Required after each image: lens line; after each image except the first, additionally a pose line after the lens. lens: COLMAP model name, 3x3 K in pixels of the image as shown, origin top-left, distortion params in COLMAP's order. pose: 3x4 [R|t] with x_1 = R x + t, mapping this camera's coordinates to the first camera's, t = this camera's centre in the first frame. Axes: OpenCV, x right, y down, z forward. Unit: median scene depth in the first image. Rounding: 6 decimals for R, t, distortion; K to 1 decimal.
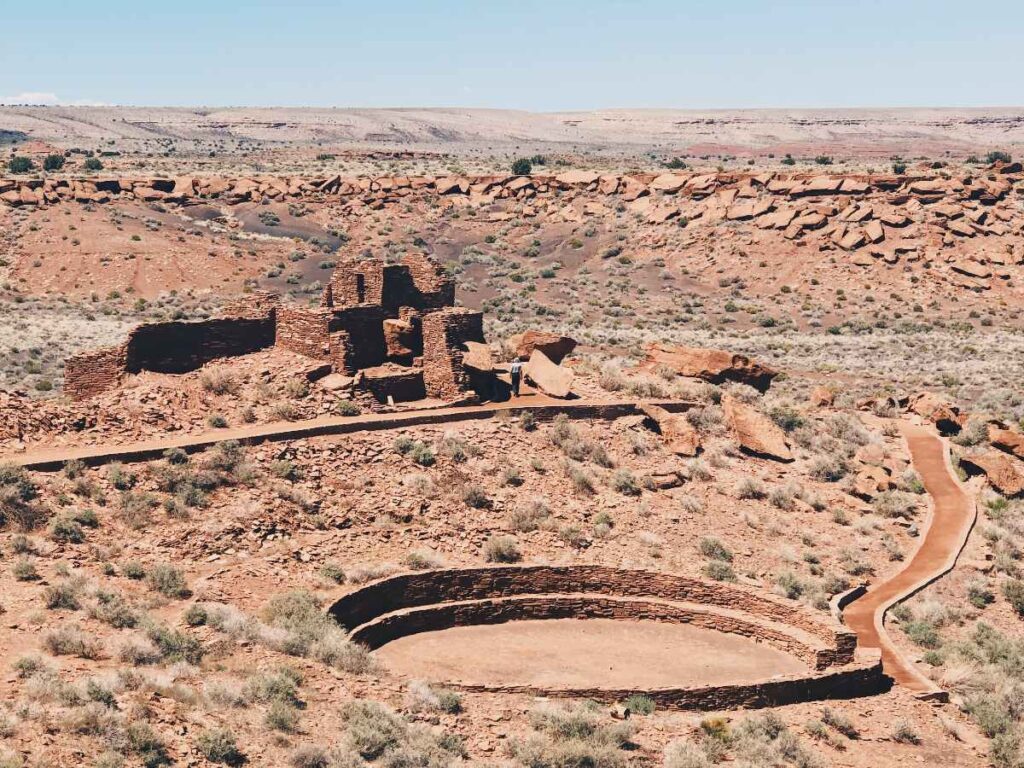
lens RADIAL K [[2305.2, 0, 512.0], [0, 2305.2, 384.0], [0, 0, 1]] dist [-0.020419, -0.000899]
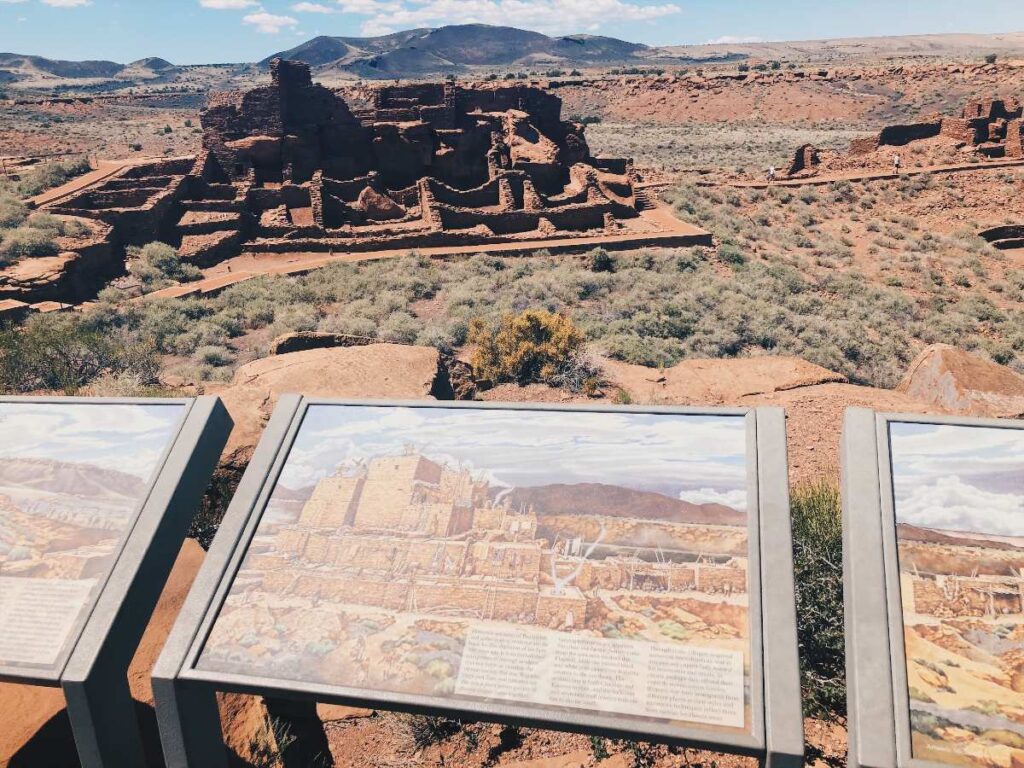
lens RADIAL K [[841.0, 0, 512.0], [0, 841.0, 384.0], [0, 0, 1]] dist [0.039936, -0.038157]
pose [[0.889331, 0.127652, -0.439085, -0.077688], [-0.009754, 0.965321, 0.260885, 0.009360], [0.457161, -0.227730, 0.859734, -0.080468]]
